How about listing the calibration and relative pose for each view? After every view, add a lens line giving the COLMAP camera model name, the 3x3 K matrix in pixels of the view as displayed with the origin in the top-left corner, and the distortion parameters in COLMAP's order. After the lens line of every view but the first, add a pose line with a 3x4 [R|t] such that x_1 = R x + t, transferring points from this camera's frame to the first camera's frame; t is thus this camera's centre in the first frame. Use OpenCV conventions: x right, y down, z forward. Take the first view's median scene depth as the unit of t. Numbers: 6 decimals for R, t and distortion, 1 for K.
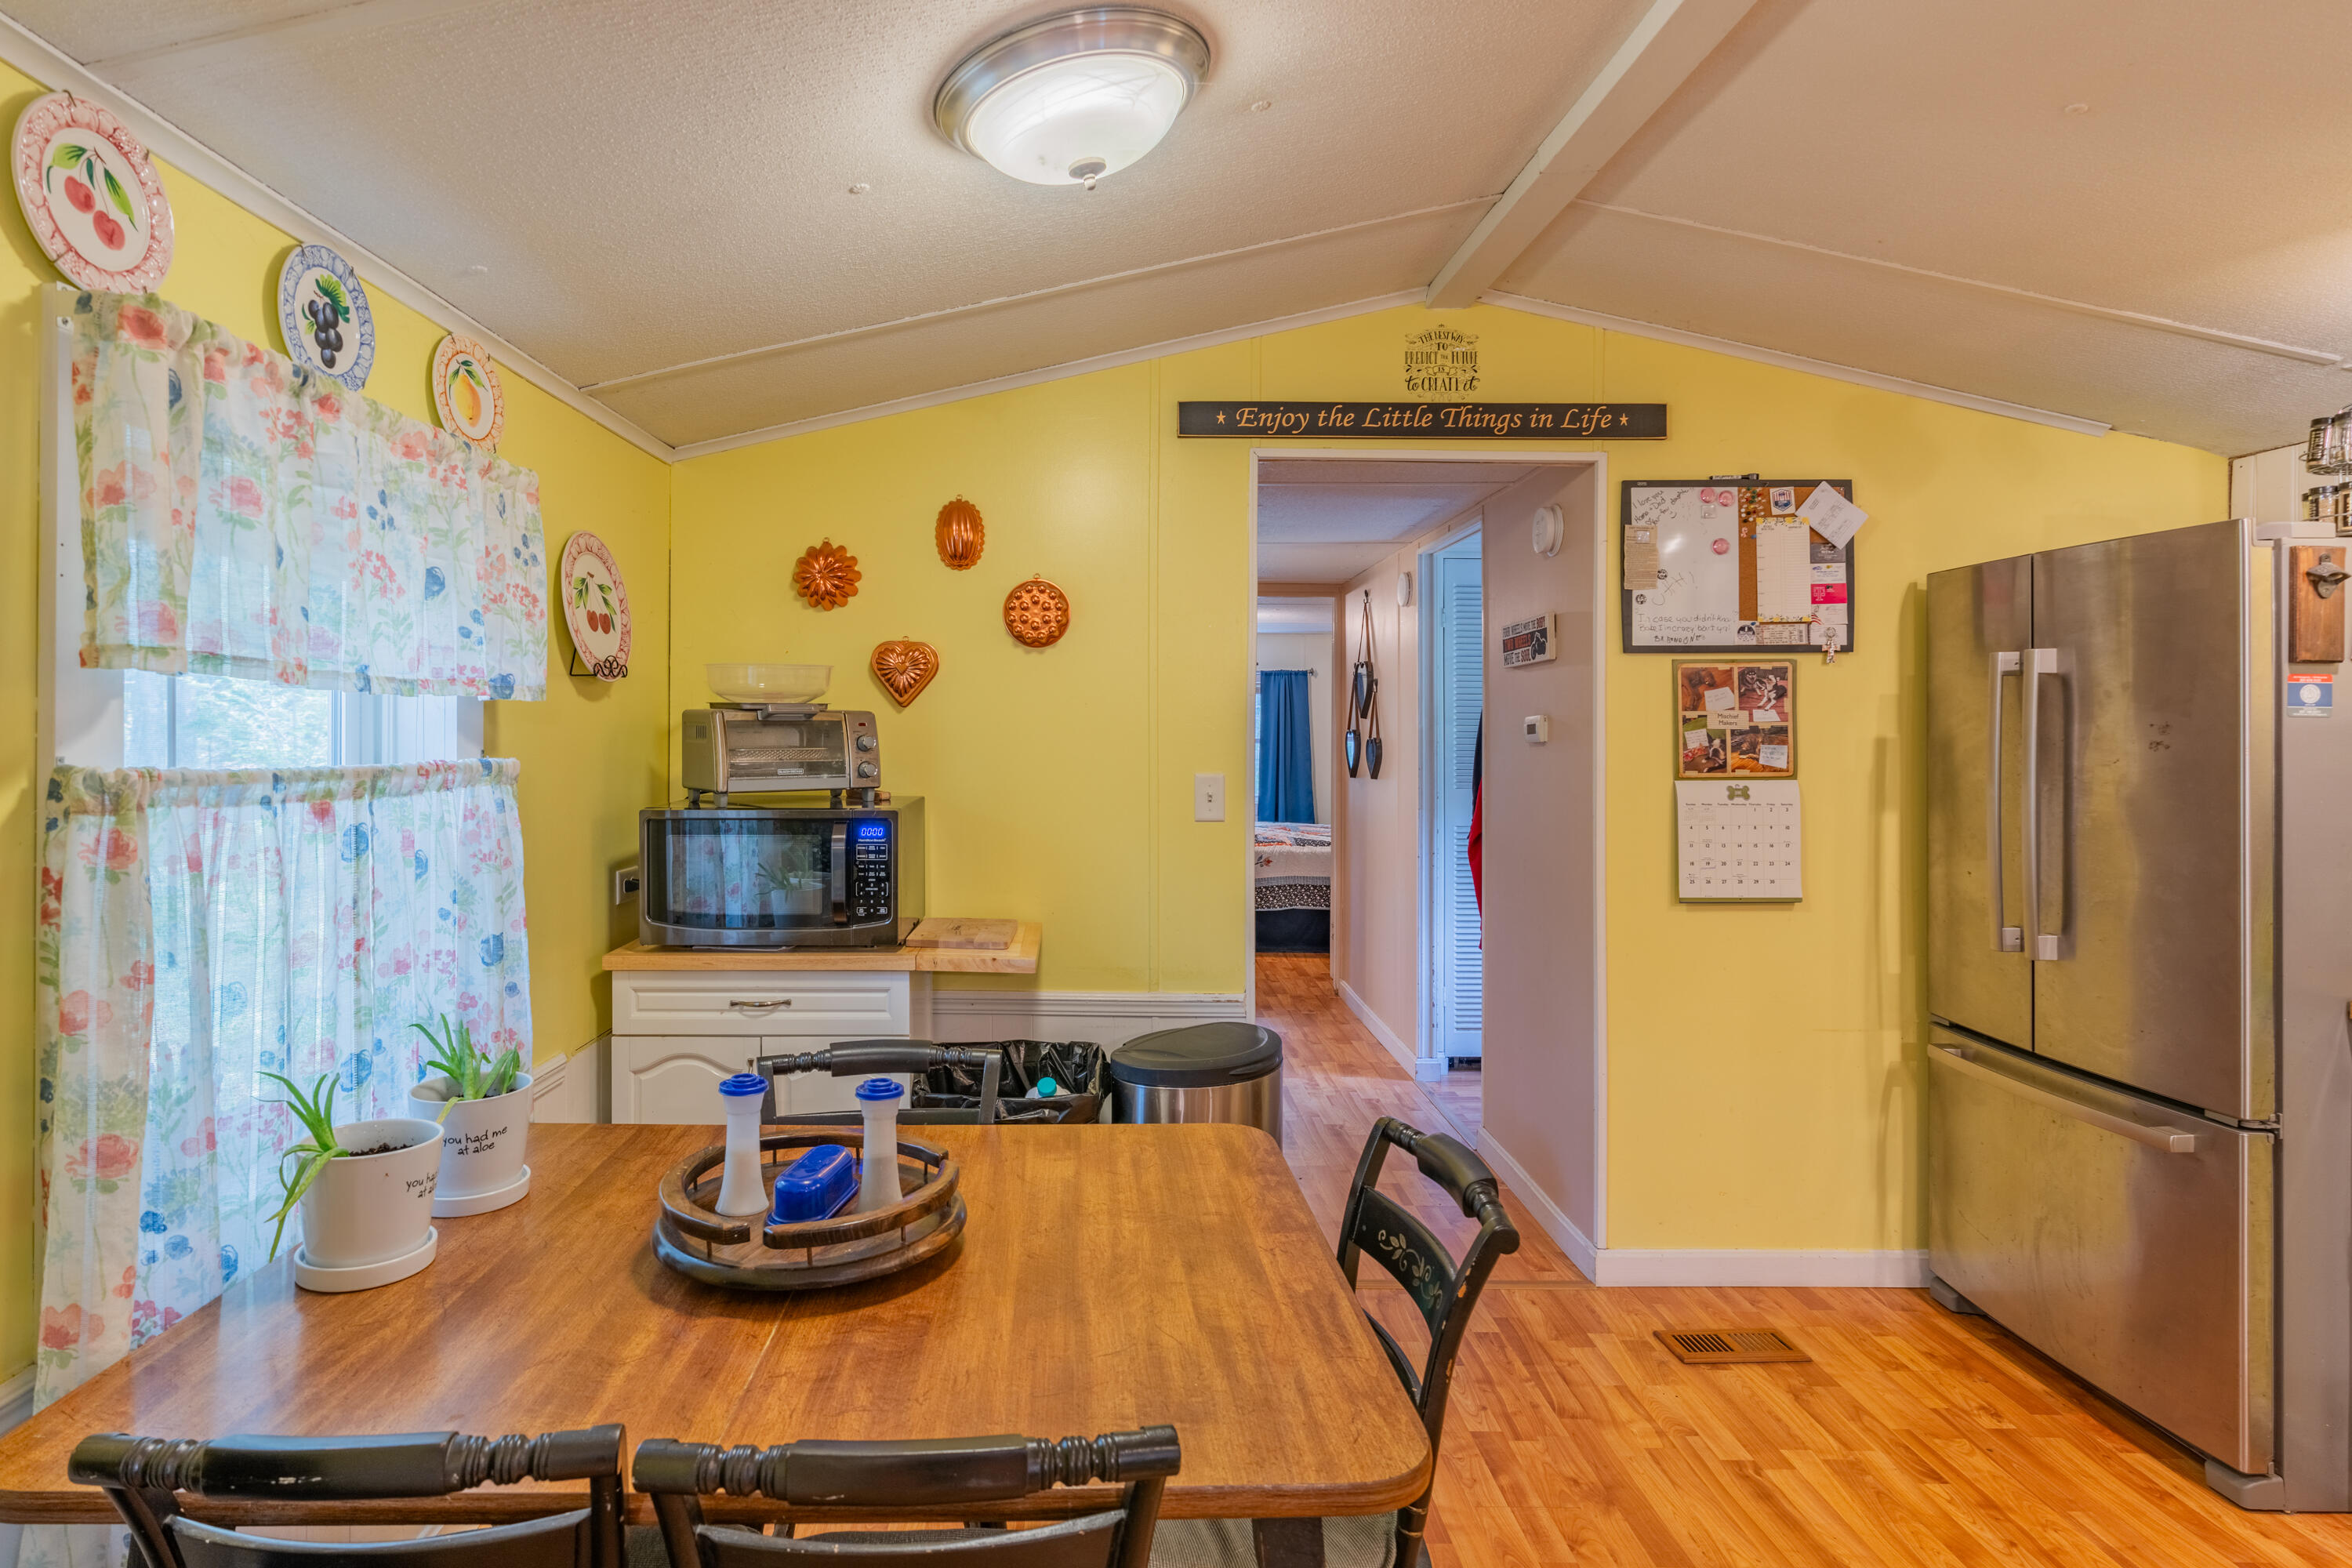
lens RADIAL K [[1241.6, 0, 1096.8], [0, 1241.6, 724.6], [0, 0, 1]] dist [-0.006437, 0.000500]
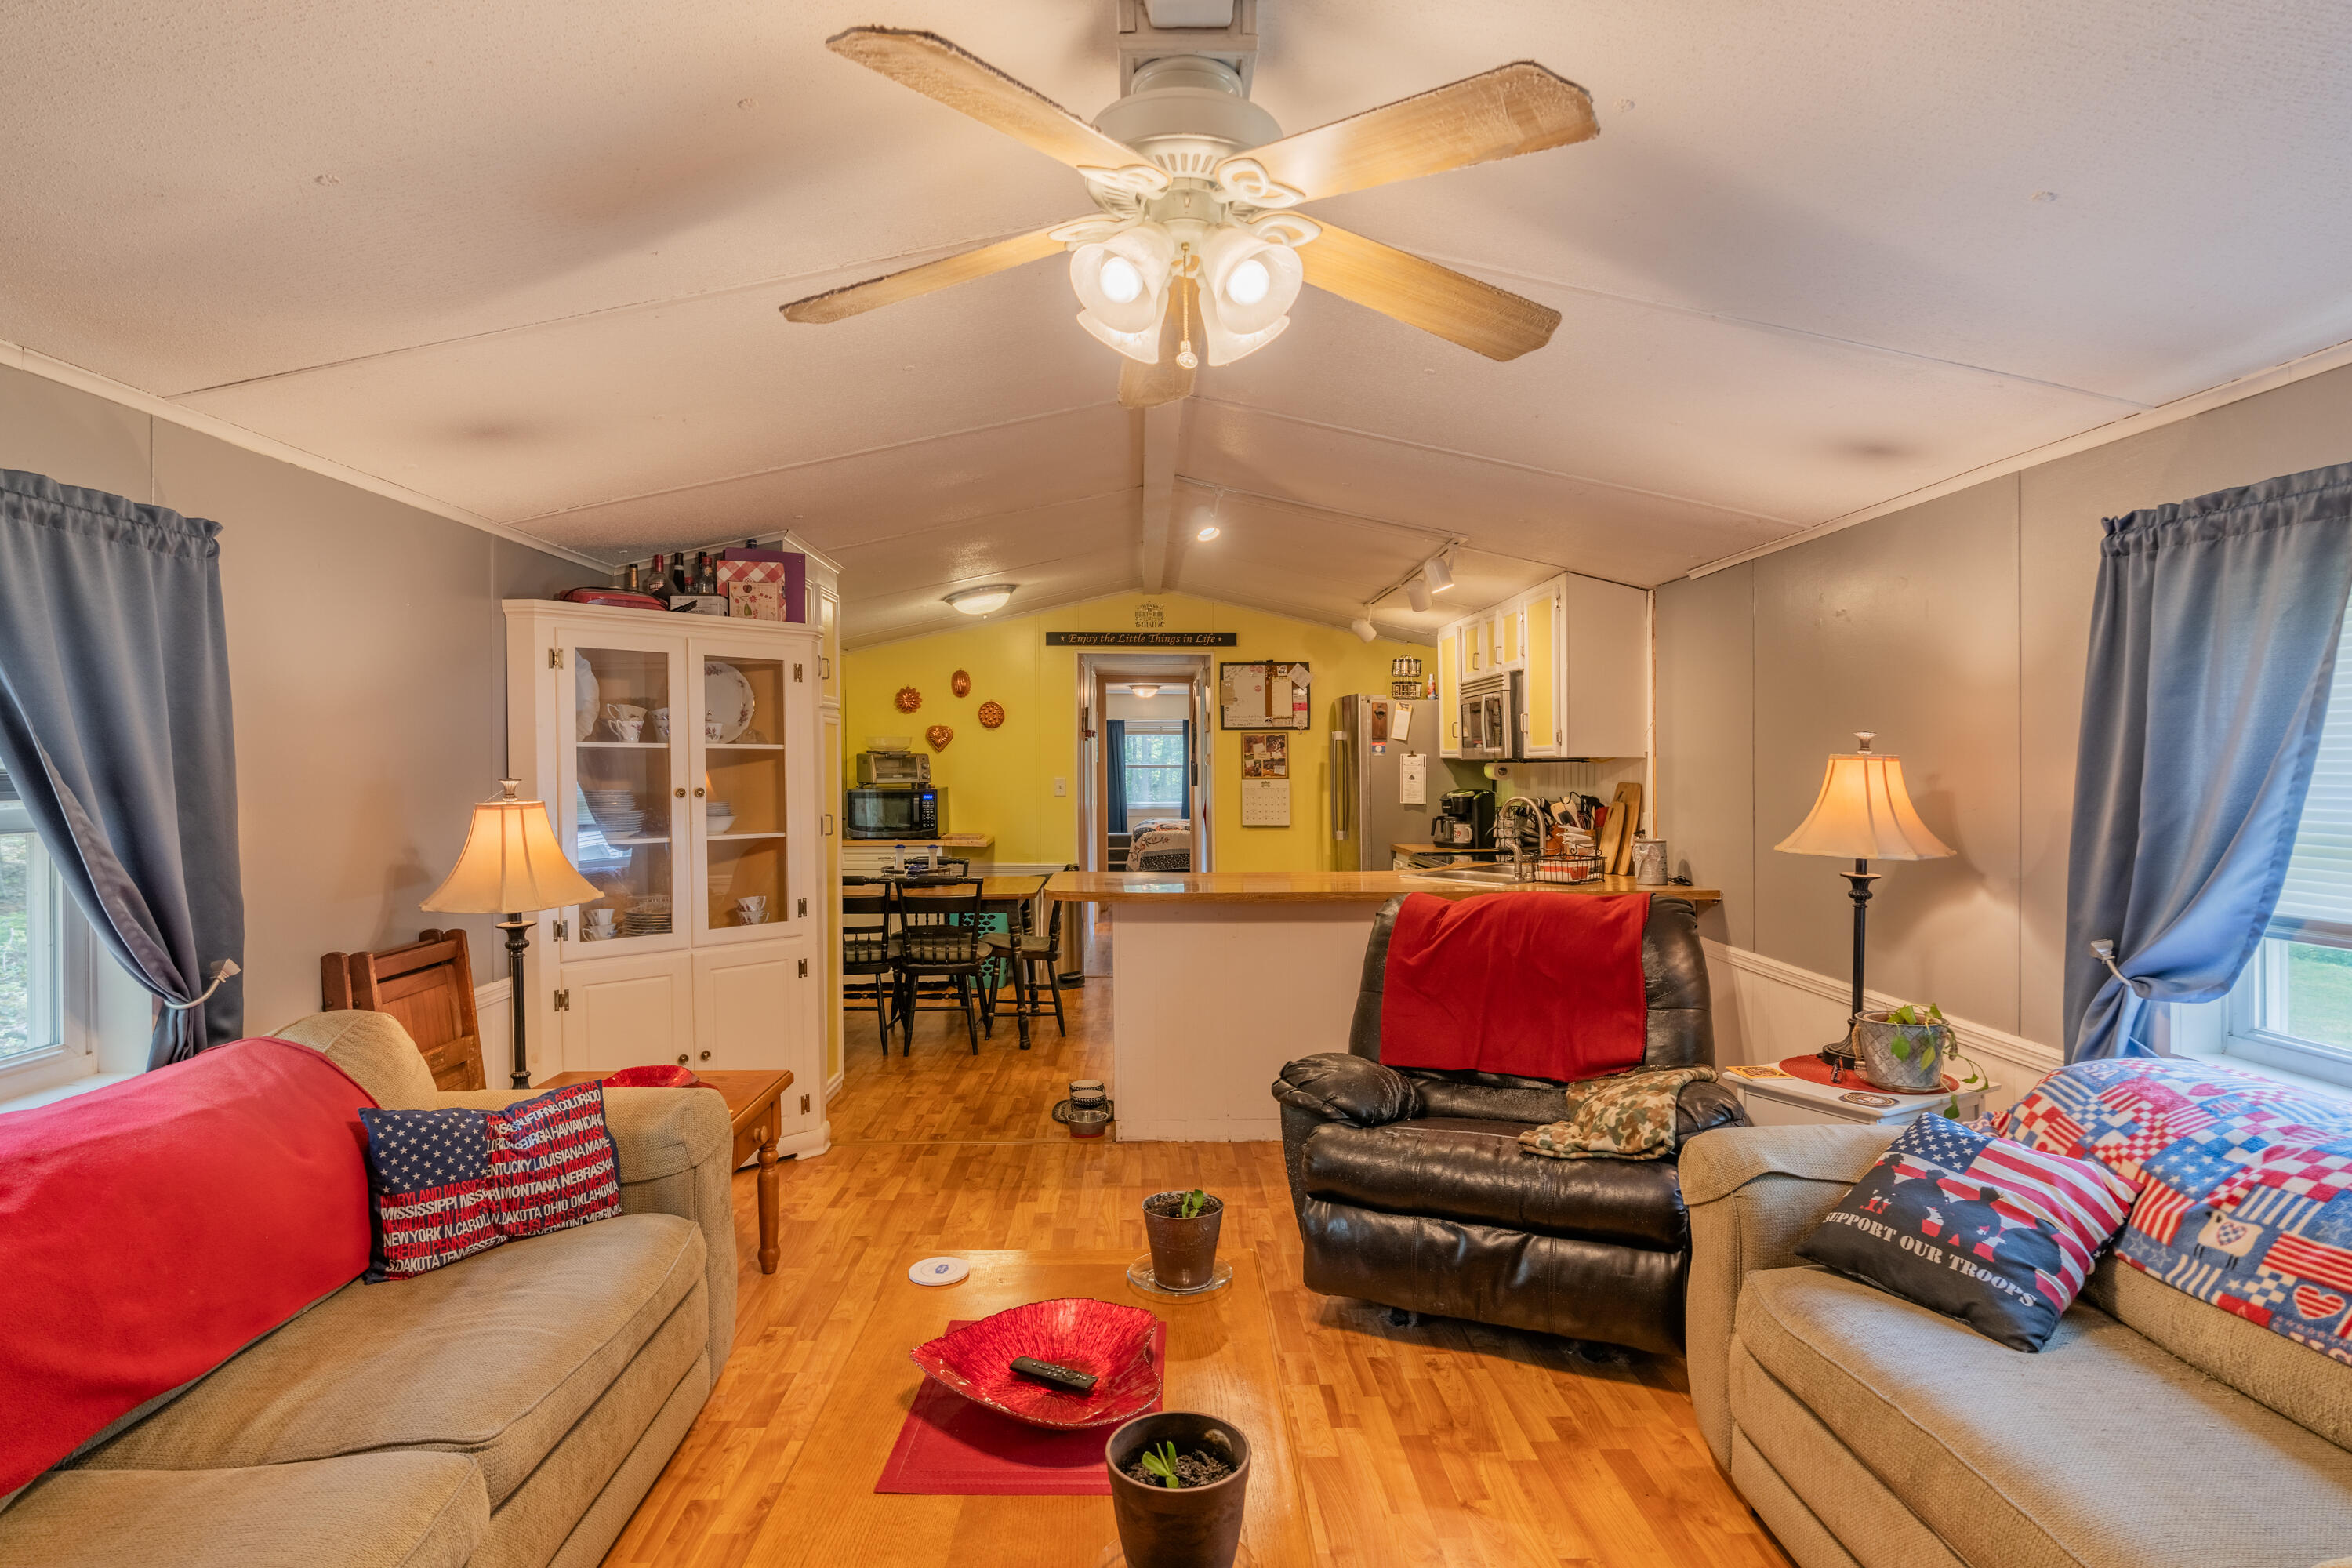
lens RADIAL K [[1241.6, 0, 1180.8], [0, 1241.6, 803.2], [0, 0, 1]] dist [-0.006437, 0.000500]
pose [[0.999514, -0.003848, 0.030947, 0.264436], [0.002576, 0.999154, 0.041050, -0.012030], [-0.031079, -0.040950, 0.998678, -1.586634]]
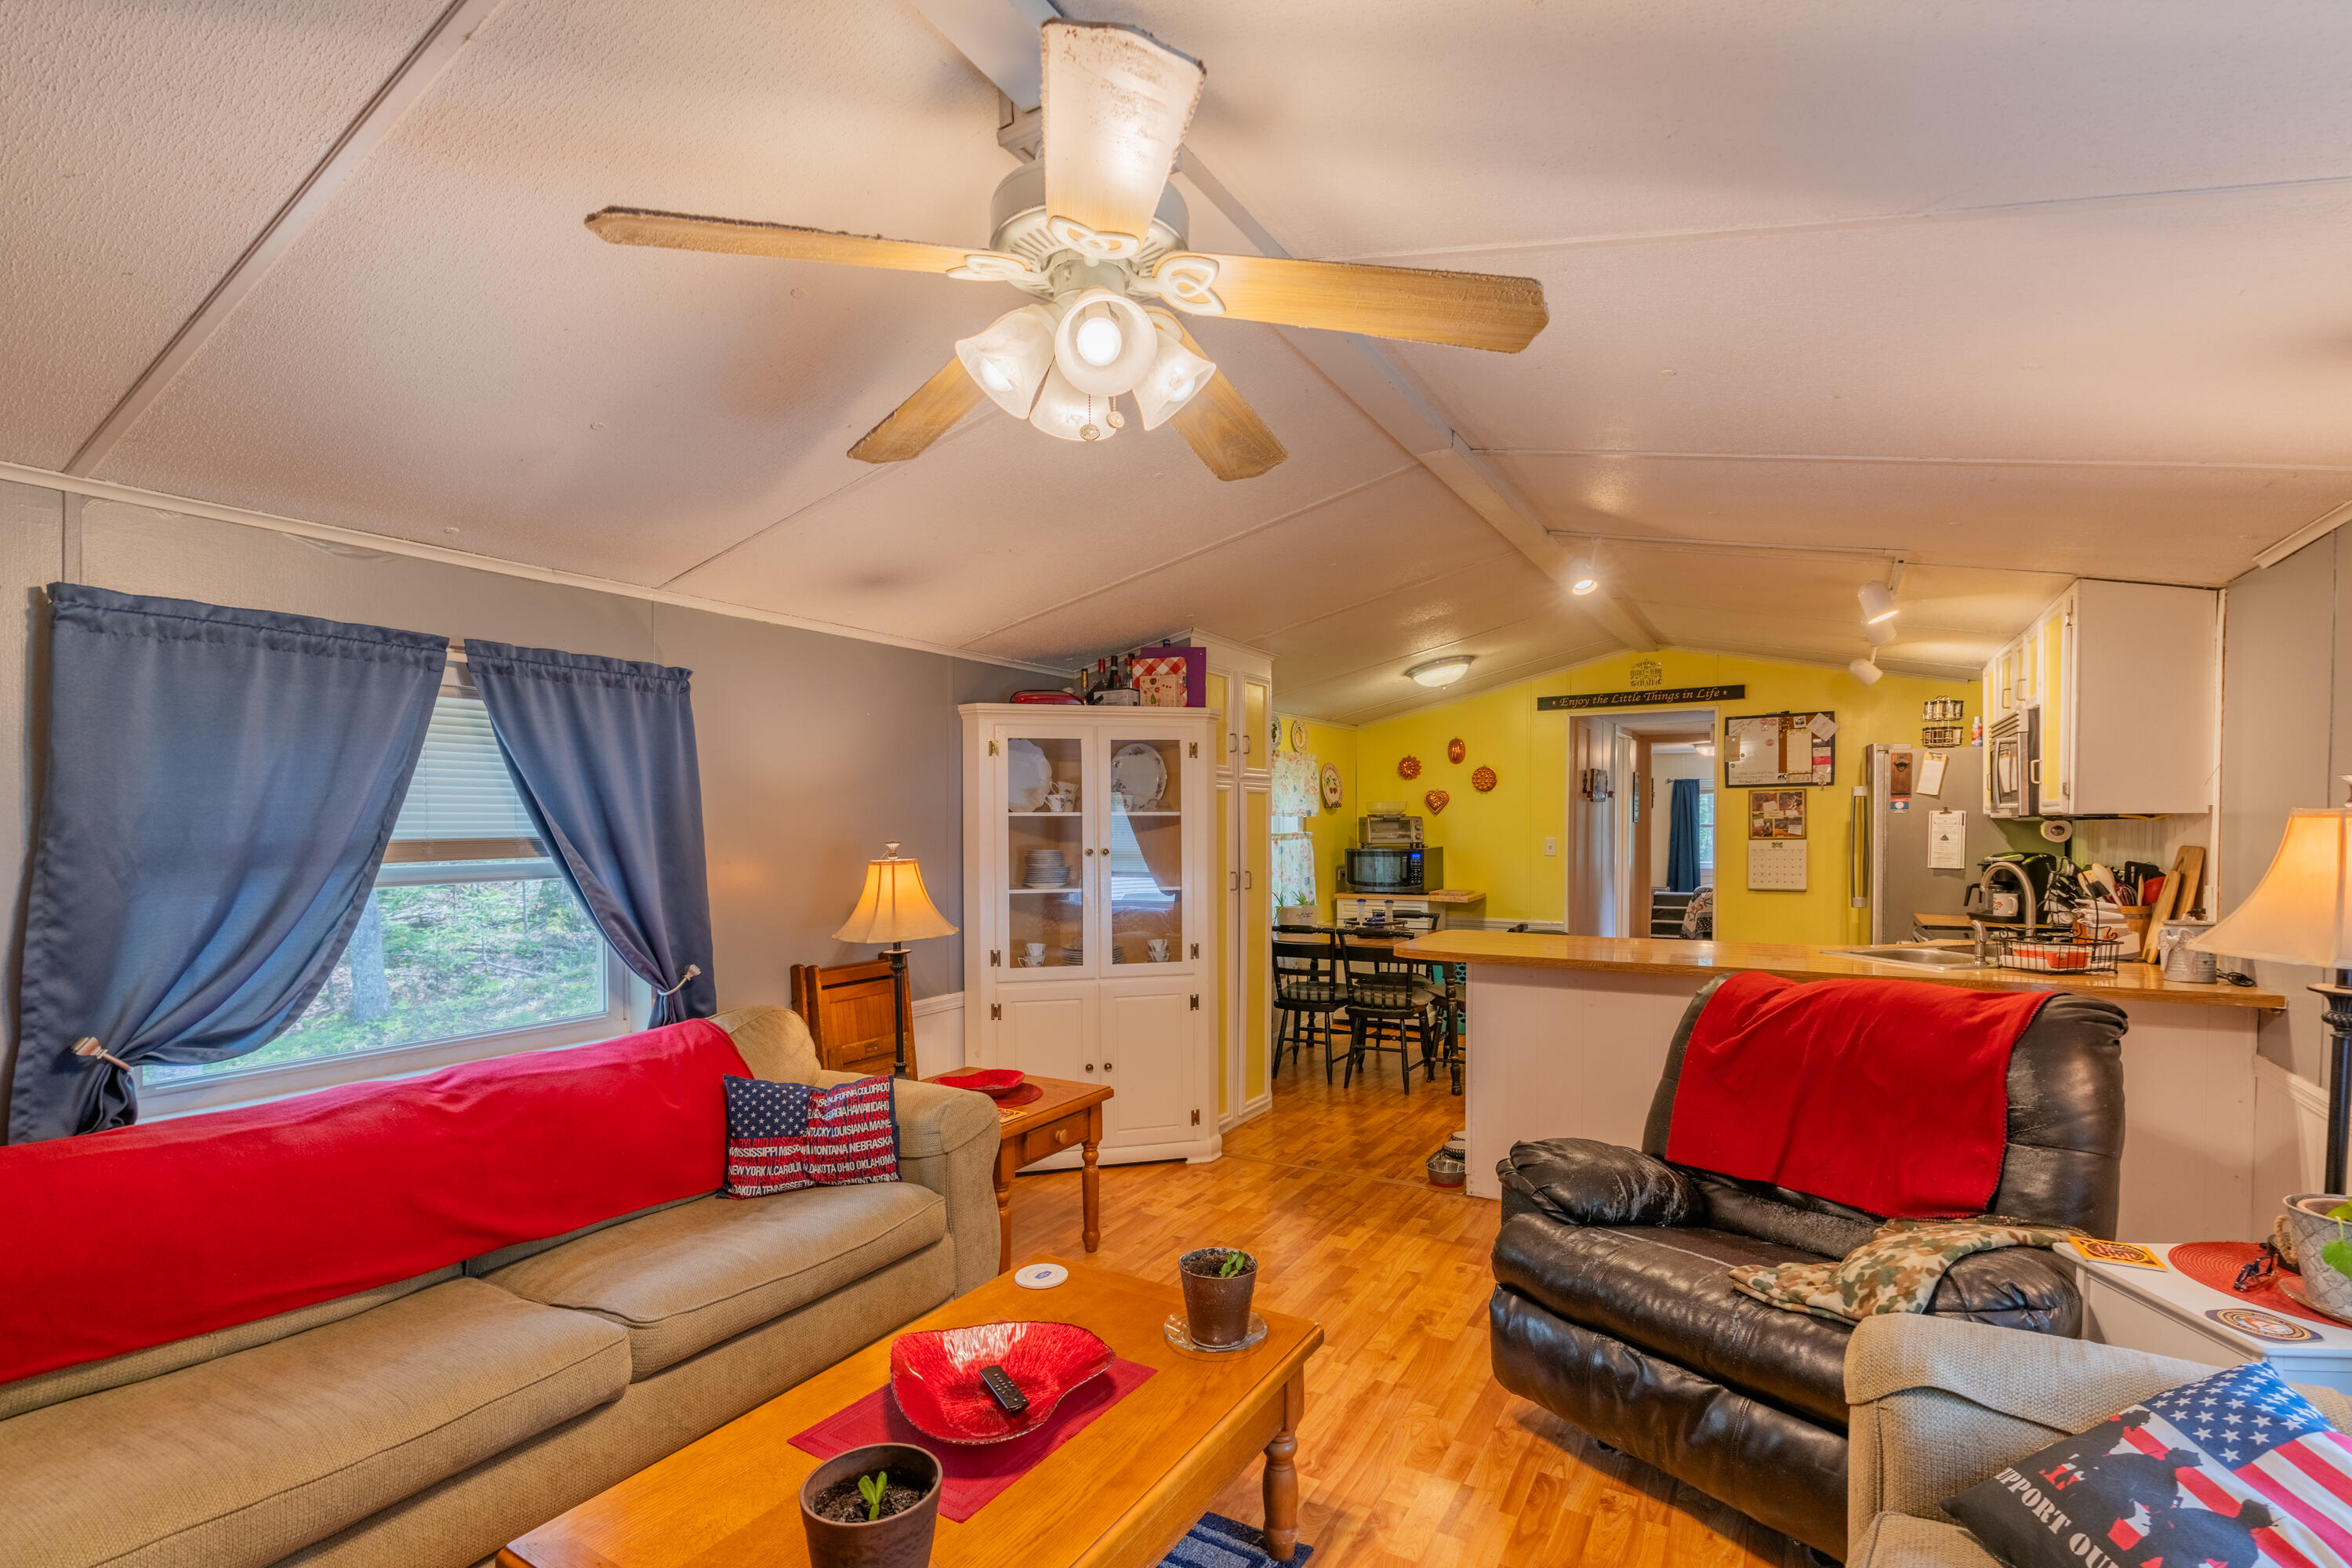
lens RADIAL K [[1092.1, 0, 1169.2], [0, 1092.1, 882.1], [0, 0, 1]] dist [-0.007634, 0.003114]
pose [[0.858537, 0.017046, -0.512468, 0.594859], [0.014530, 0.998237, 0.057547, -0.012178], [0.512545, -0.056853, 0.856776, -1.429844]]
